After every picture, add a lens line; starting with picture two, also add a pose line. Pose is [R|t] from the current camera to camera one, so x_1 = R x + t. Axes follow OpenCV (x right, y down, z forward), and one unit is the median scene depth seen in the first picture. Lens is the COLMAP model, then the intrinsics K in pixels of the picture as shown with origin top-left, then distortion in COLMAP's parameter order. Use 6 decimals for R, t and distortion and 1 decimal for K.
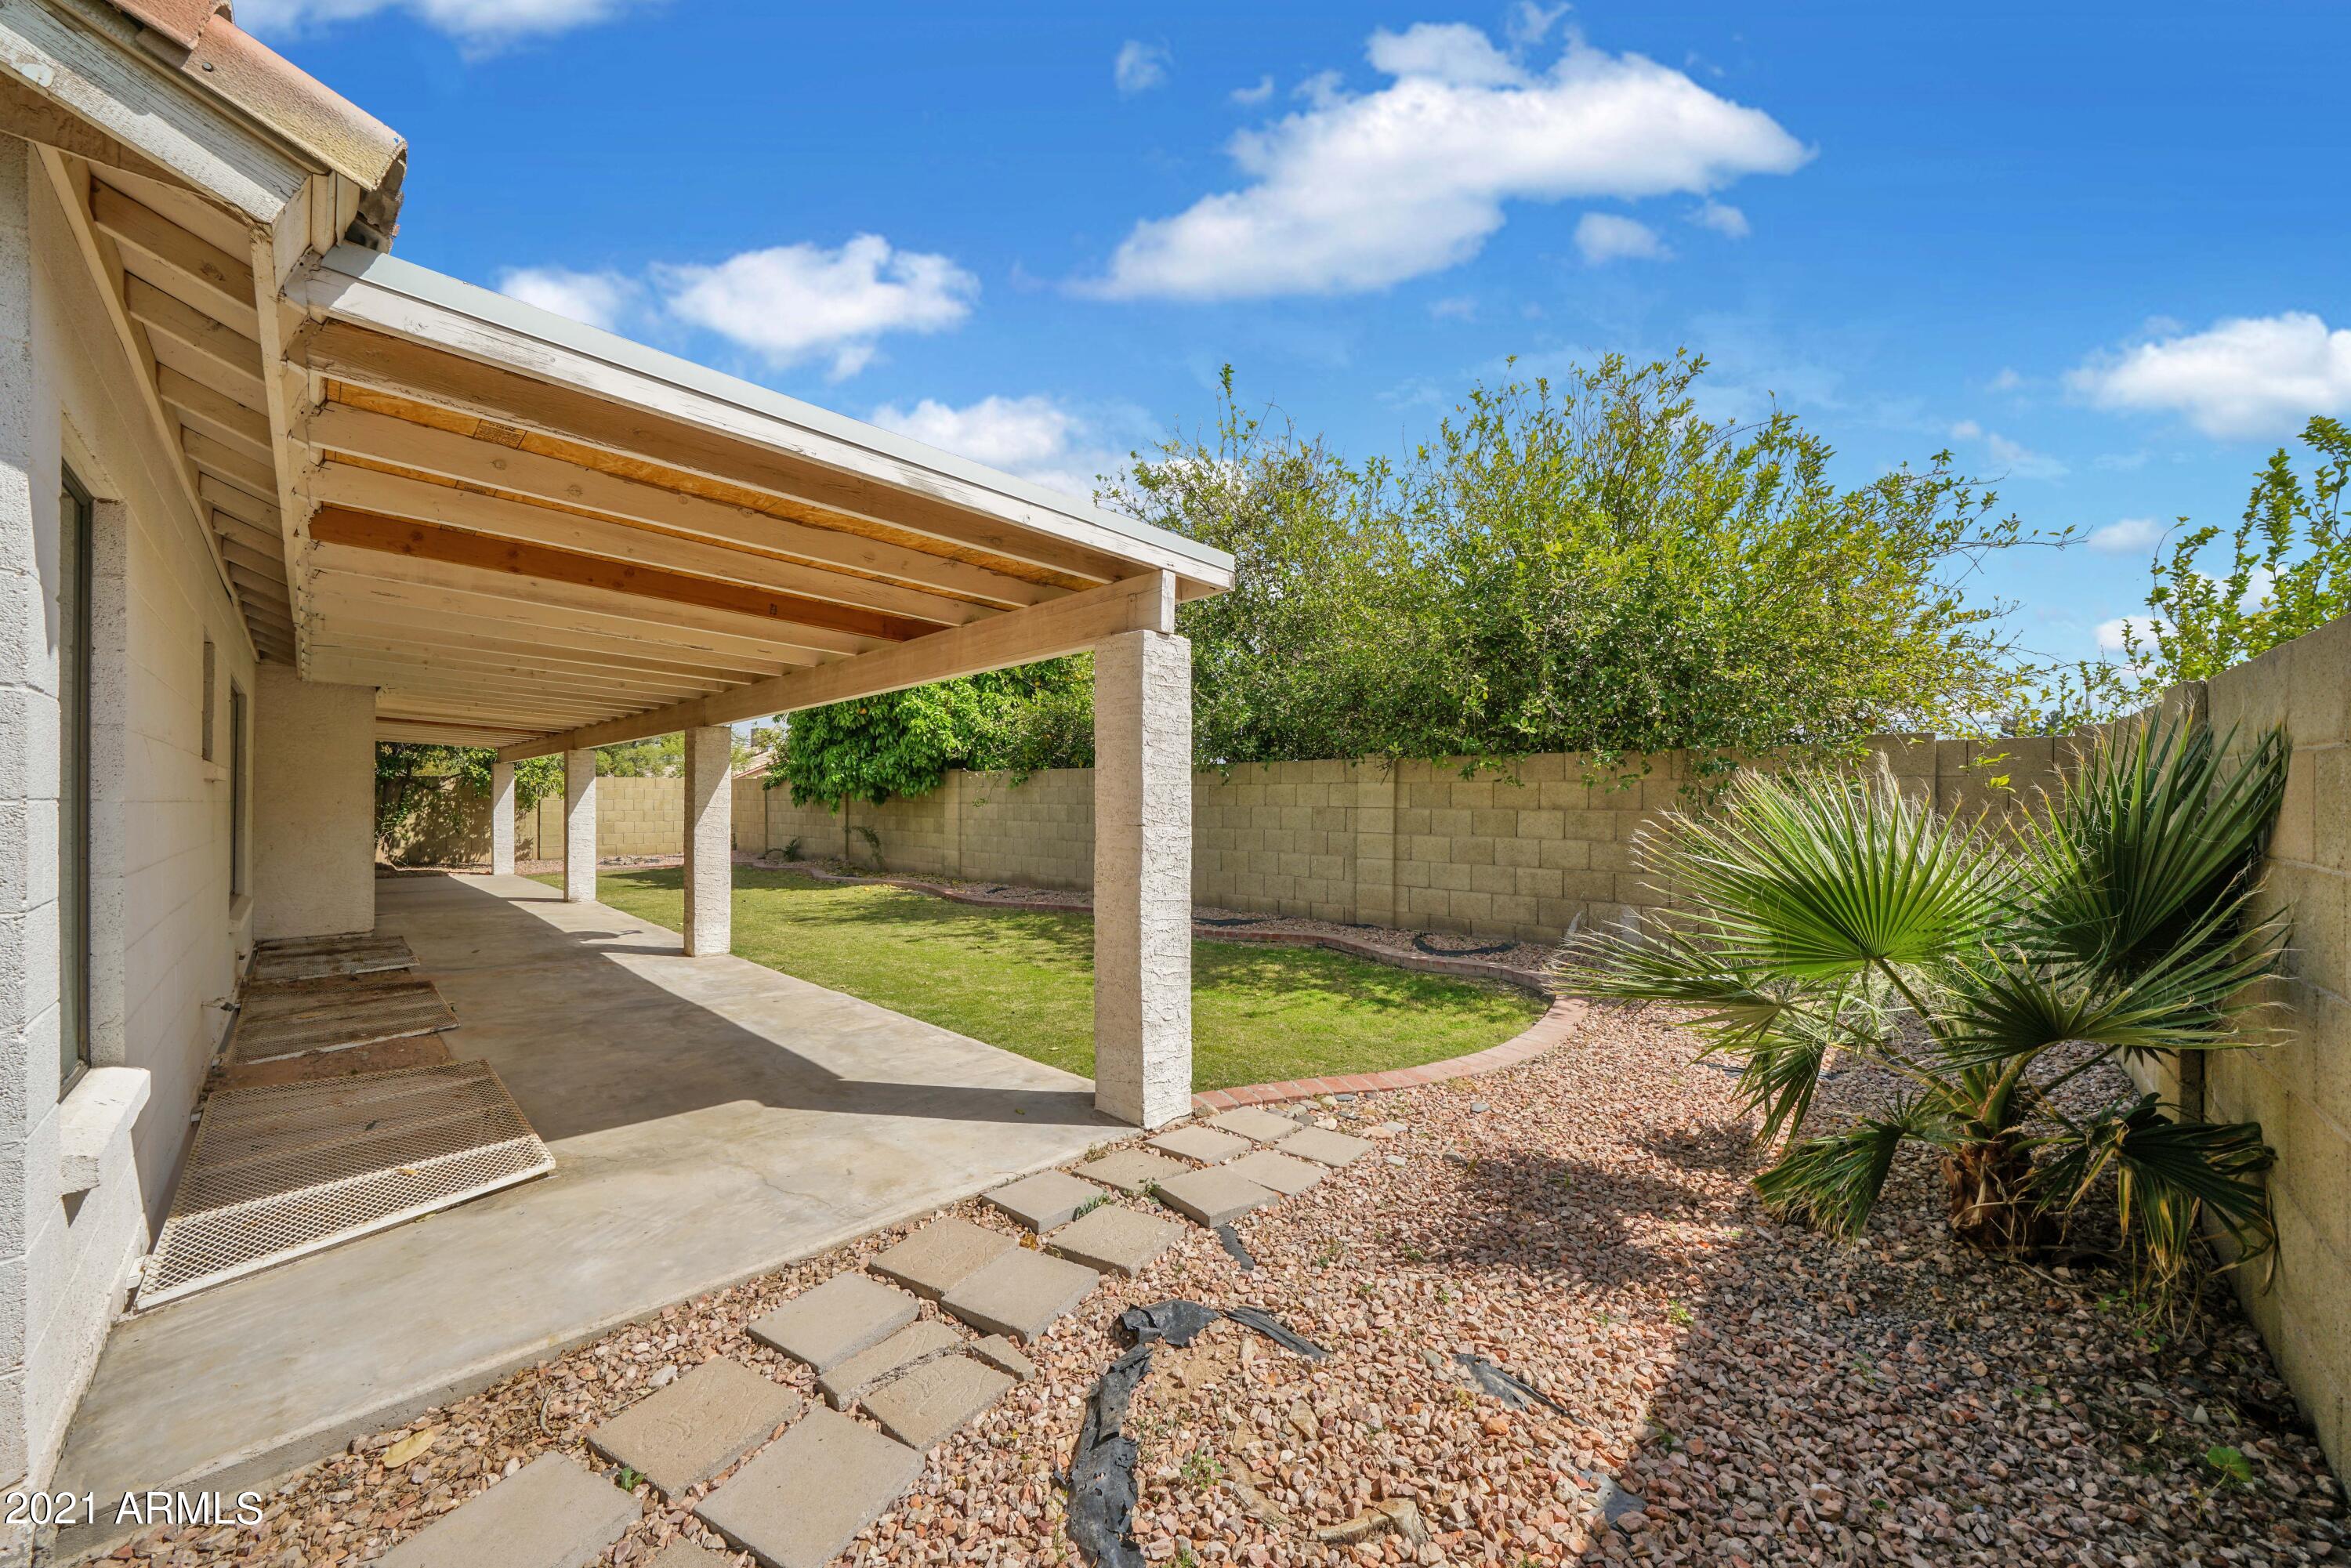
lens RADIAL K [[855.6, 0, 1175.5], [0, 855.6, 784.0], [0, 0, 1]] dist [-0.027696, 0.000291]
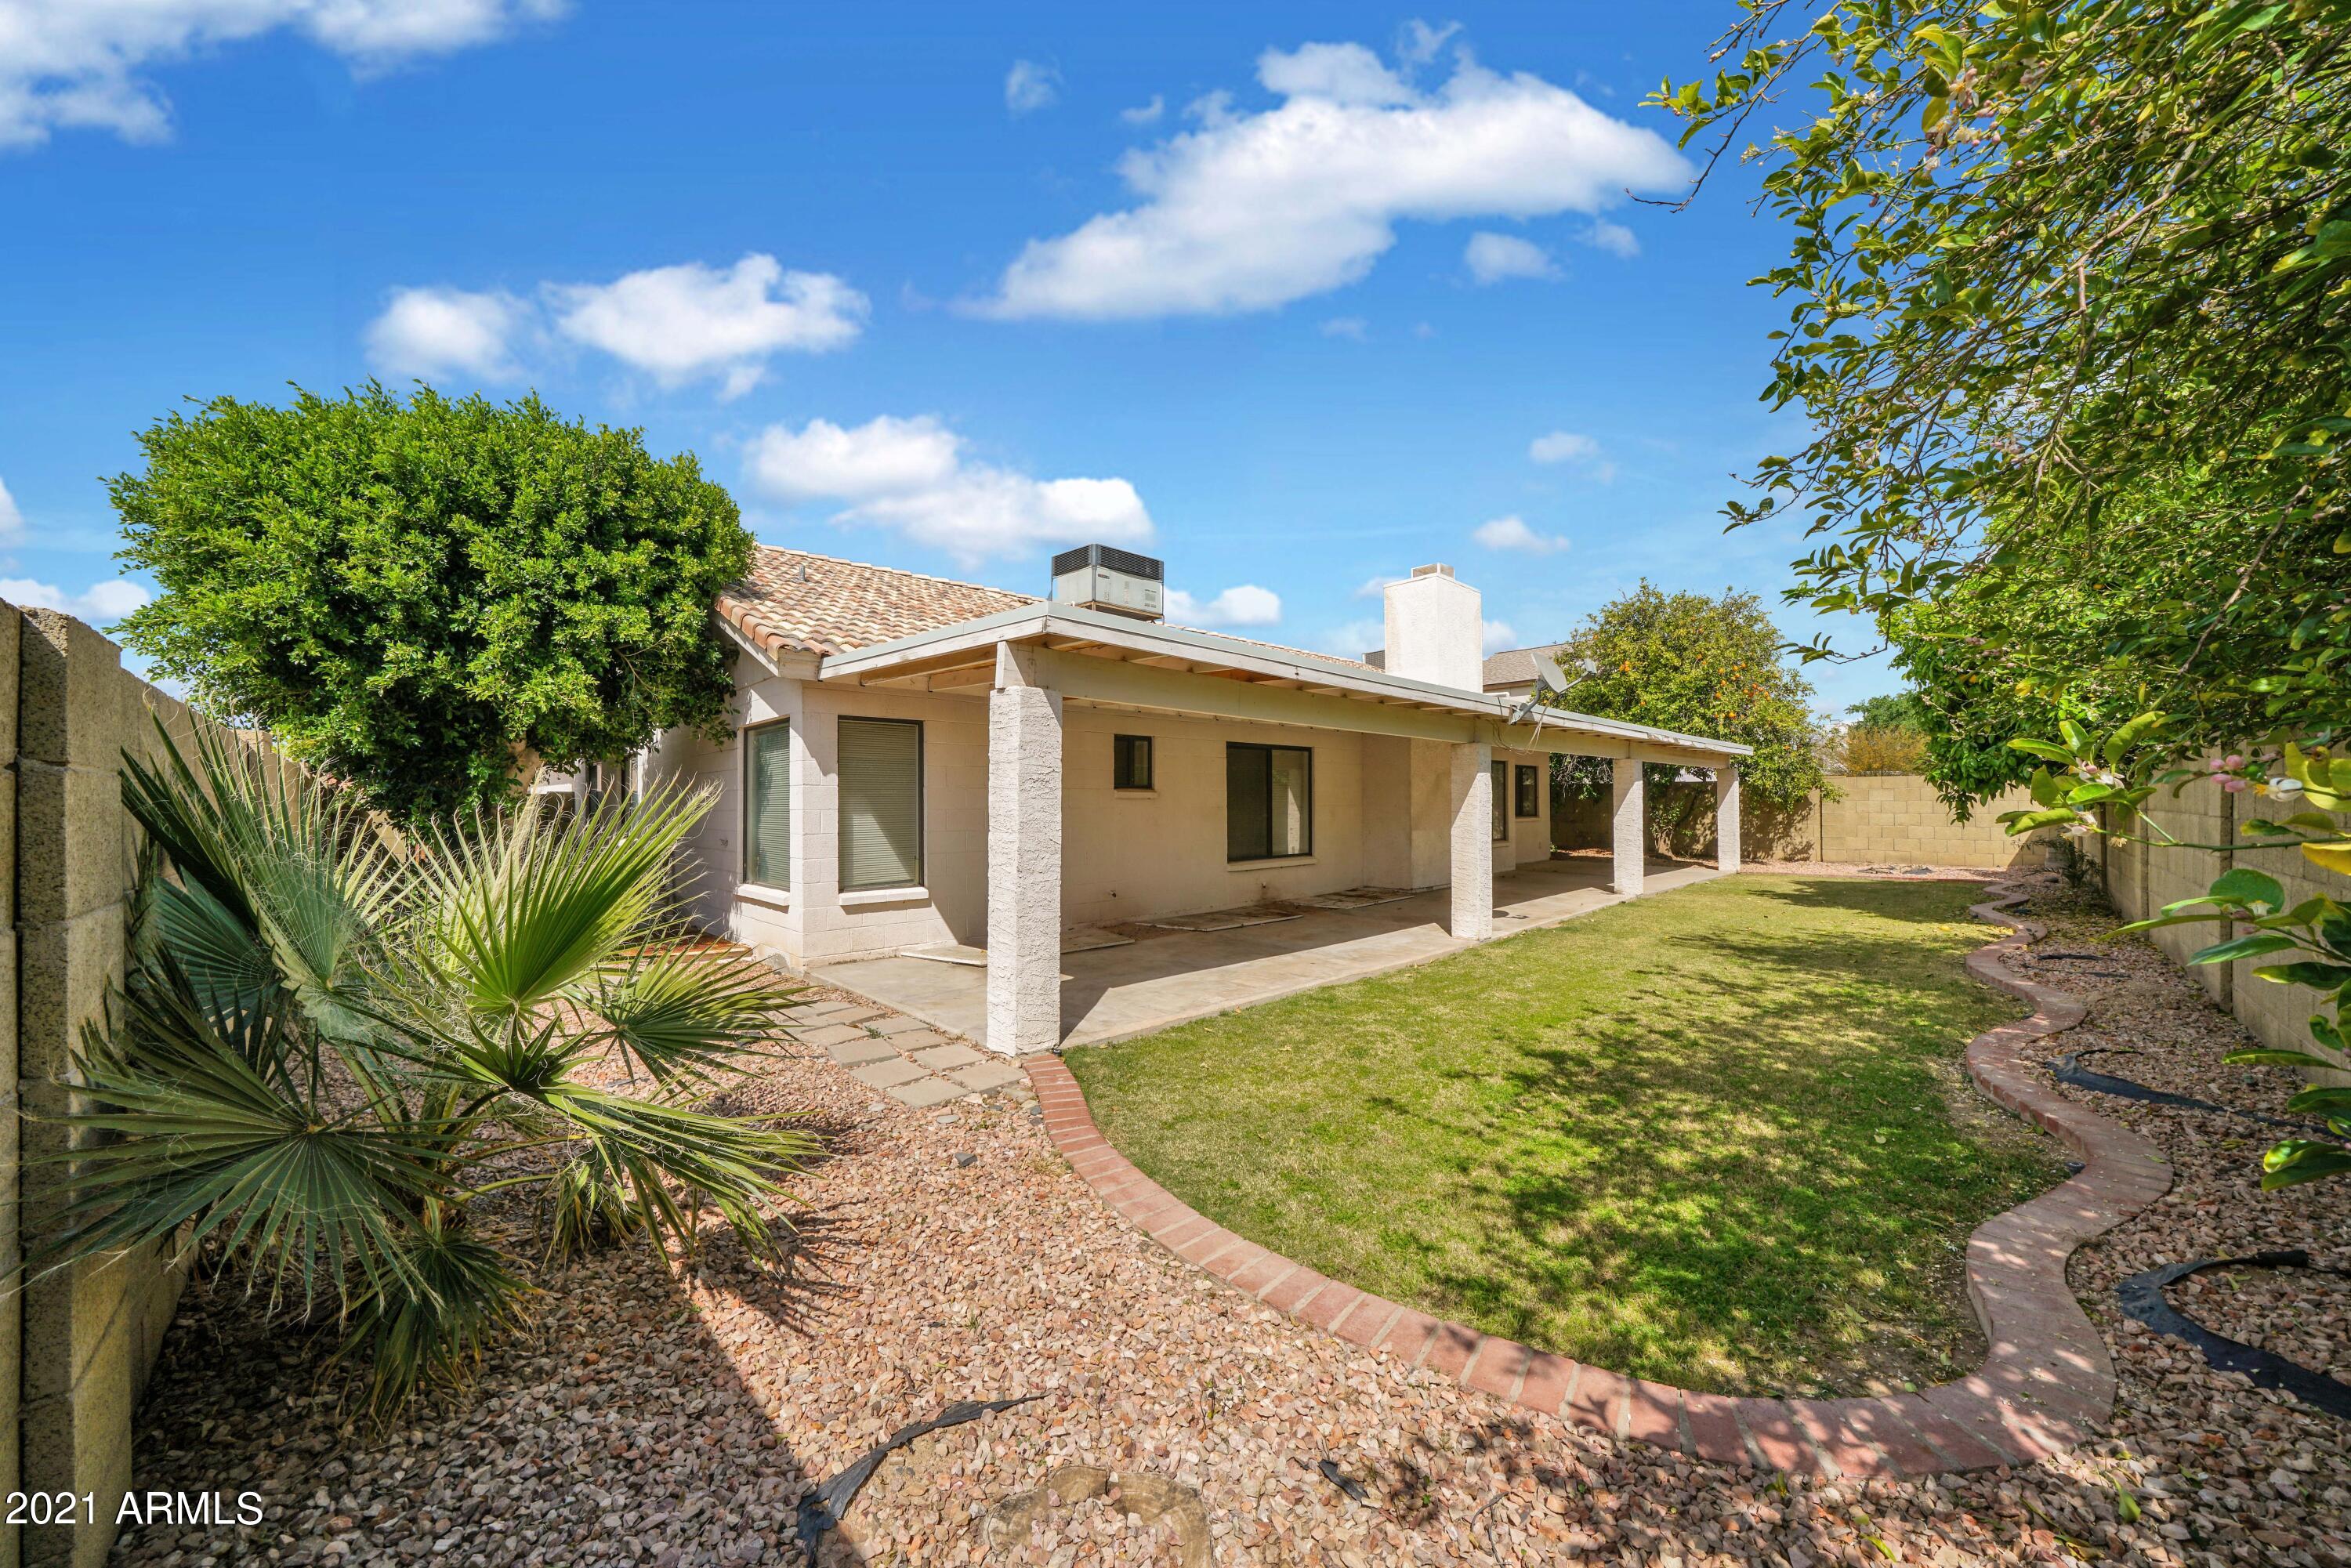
lens RADIAL K [[855.6, 0, 1175.5], [0, 855.6, 784.0], [0, 0, 1]] dist [-0.027696, 0.000291]
pose [[-0.047999, -0.013792, -0.998752, 0.852106], [0.017773, 0.999735, -0.014660, -0.001346], [0.998689, -0.018455, -0.047741, 0.857461]]
